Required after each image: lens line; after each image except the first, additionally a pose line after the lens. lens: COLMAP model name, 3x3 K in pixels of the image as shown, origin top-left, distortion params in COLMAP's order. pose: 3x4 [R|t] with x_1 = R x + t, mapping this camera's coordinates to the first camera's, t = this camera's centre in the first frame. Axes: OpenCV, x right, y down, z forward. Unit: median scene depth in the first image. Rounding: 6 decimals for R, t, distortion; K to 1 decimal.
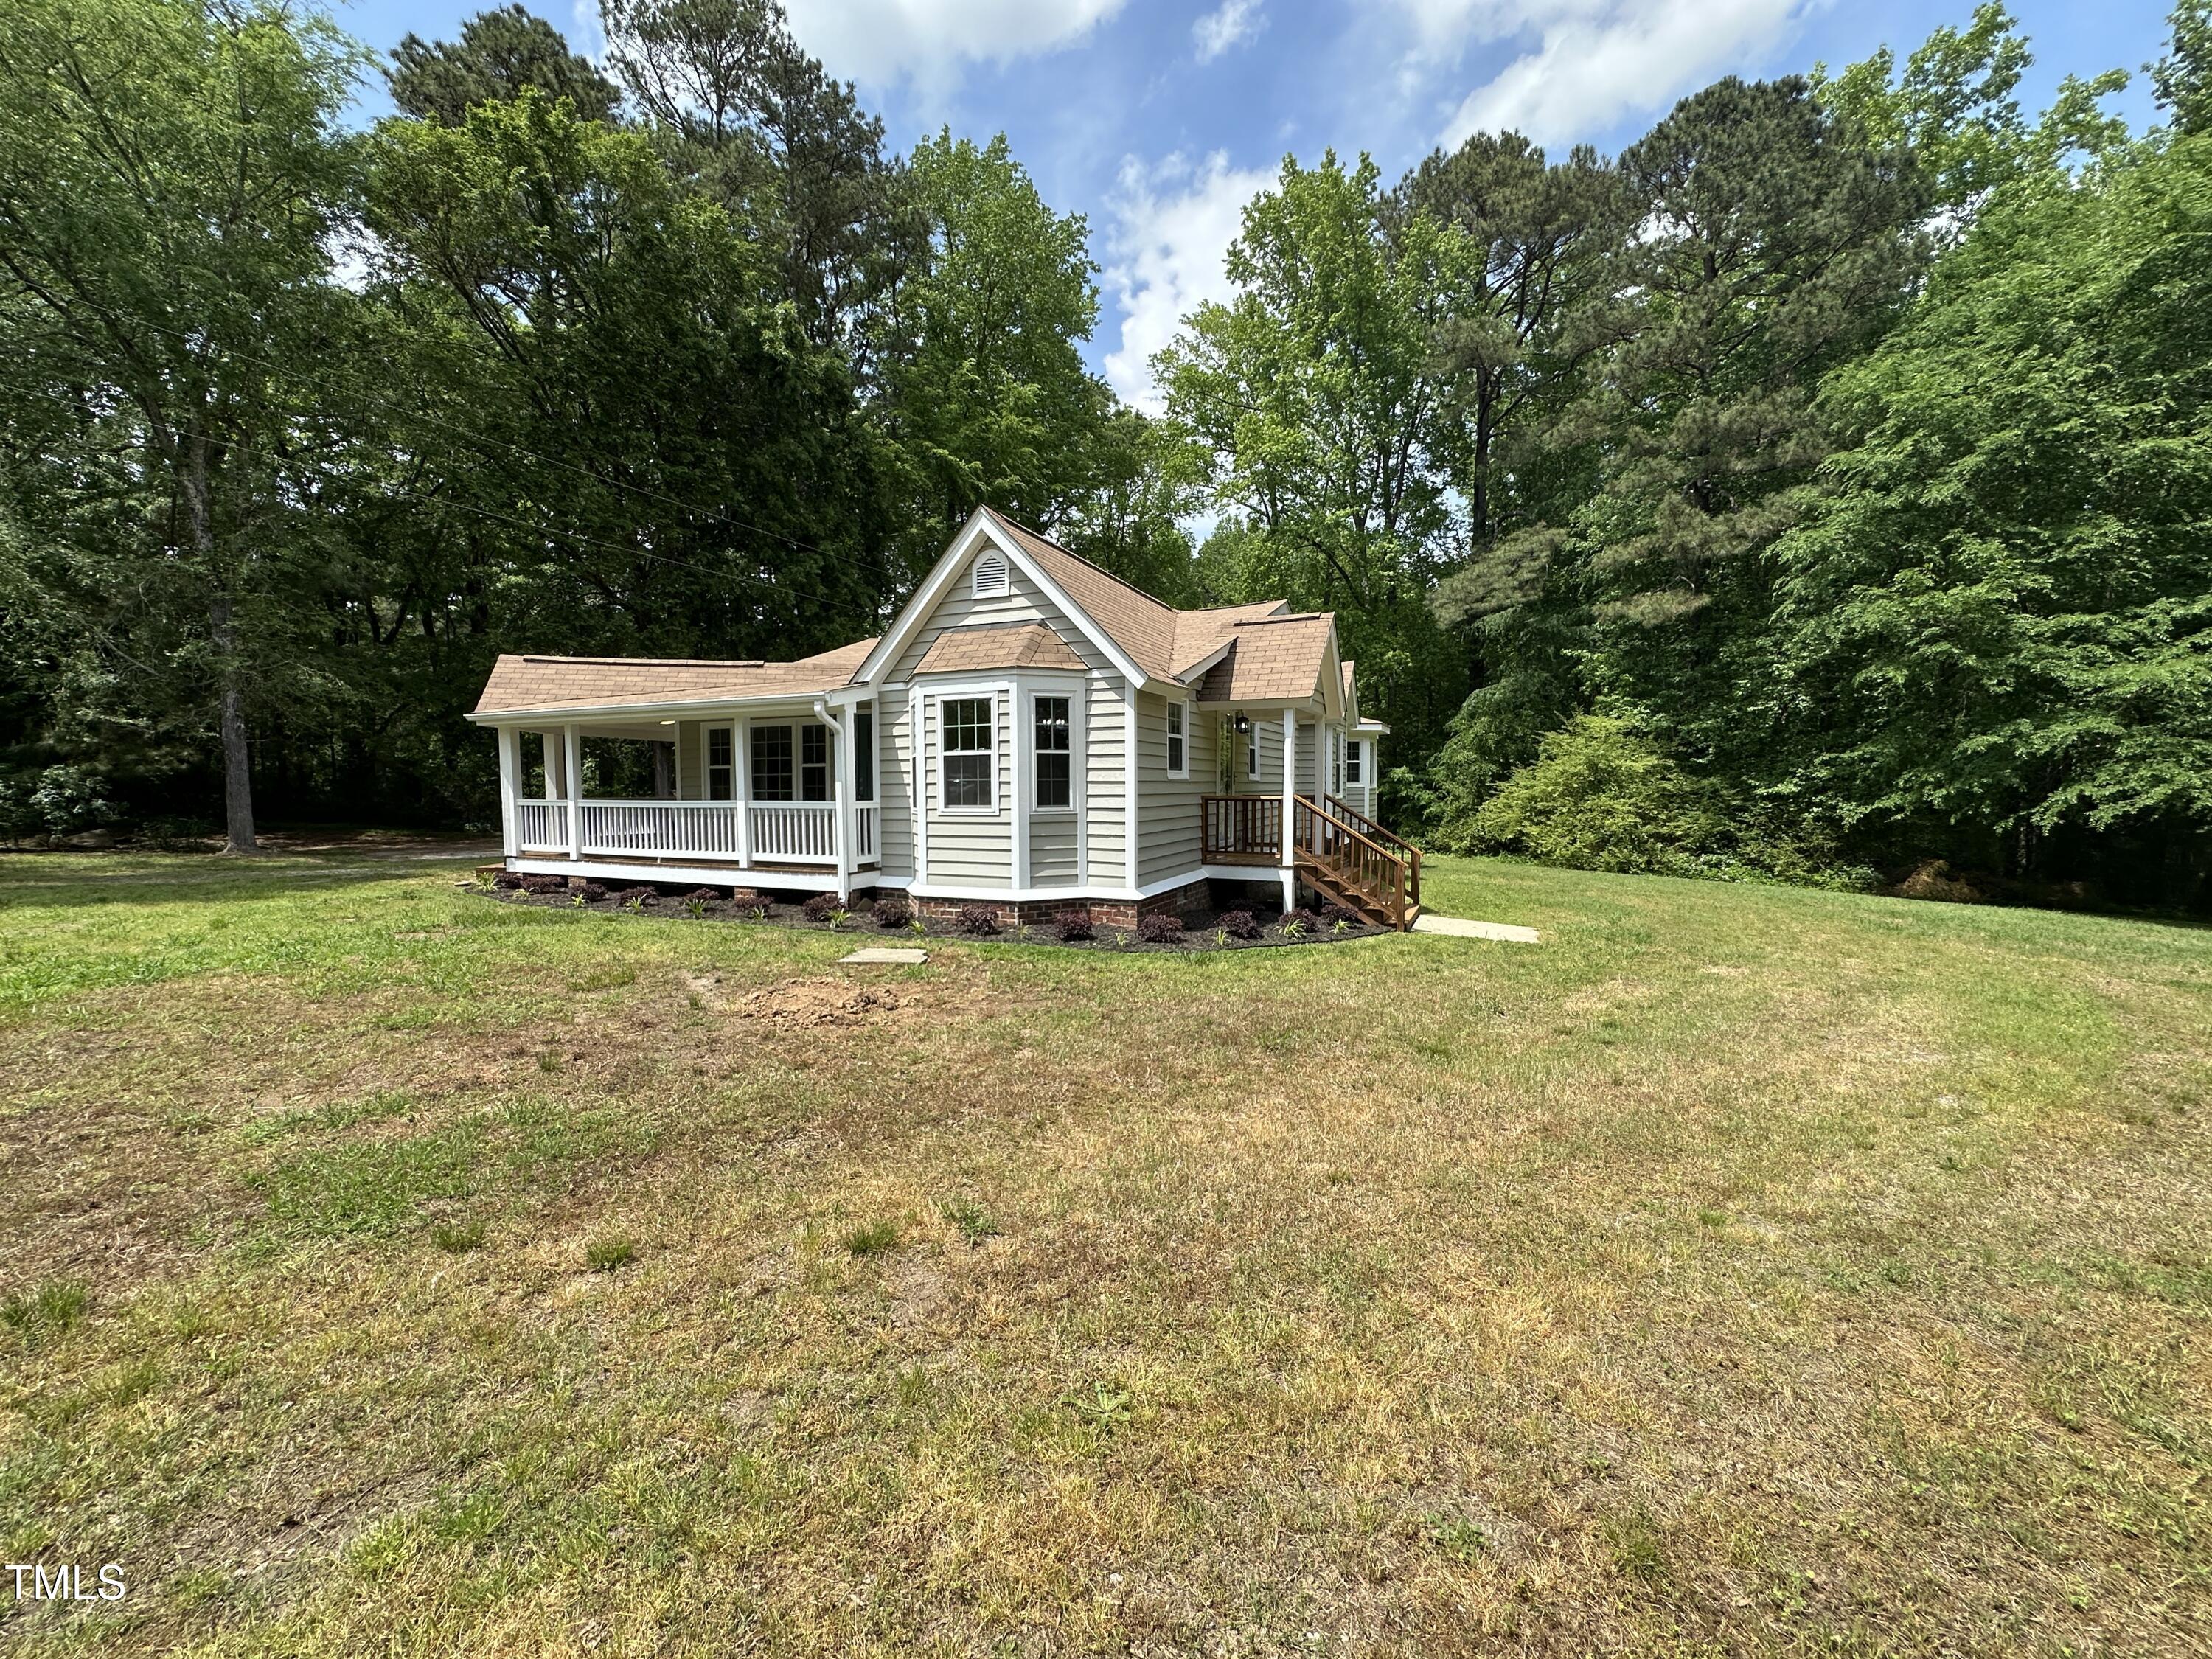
lens RADIAL K [[805.9, 0, 1106.0], [0, 805.9, 829.5], [0, 0, 1]] dist [-0.000465, -0.000009]
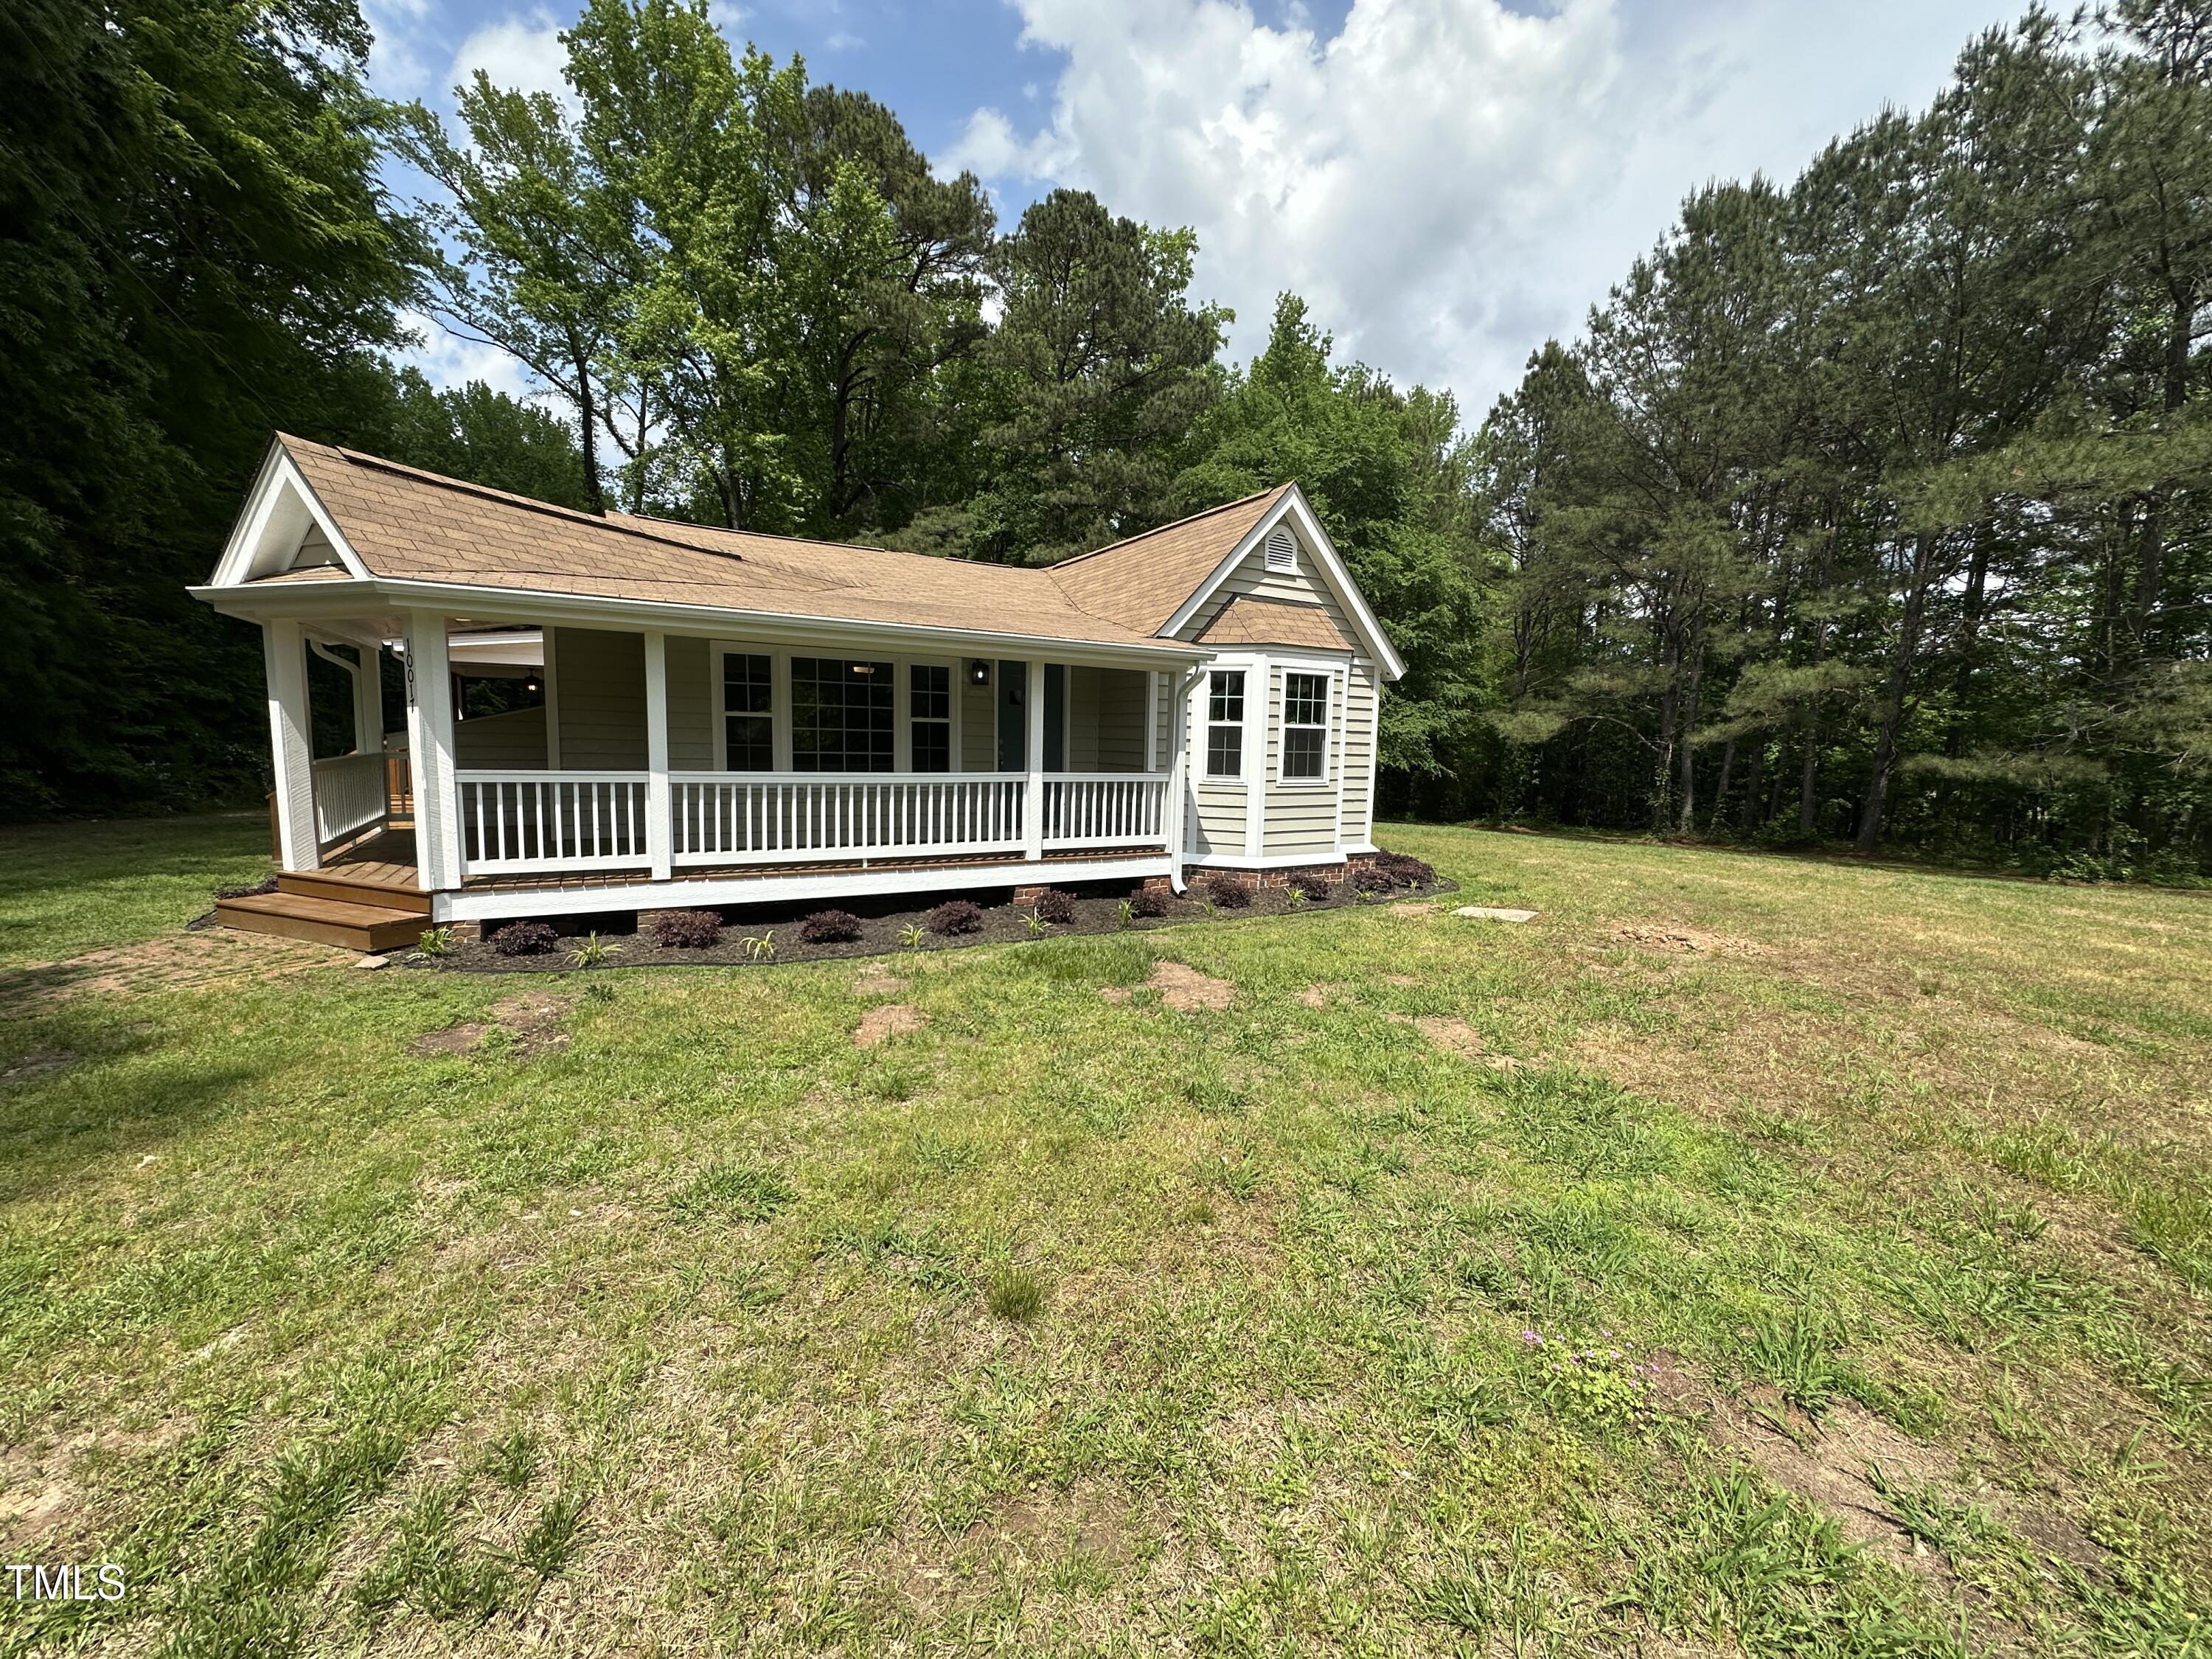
lens RADIAL K [[881.8, 0, 1106.0], [0, 881.8, 829.5], [0, 0, 1]] dist [0.000055, -0.000058]
pose [[0.618848, -0.053690, 0.783674, -1.115633], [0.025162, 0.998504, 0.048539, -0.021636], [-0.785108, -0.010320, 0.619273, 0.452321]]
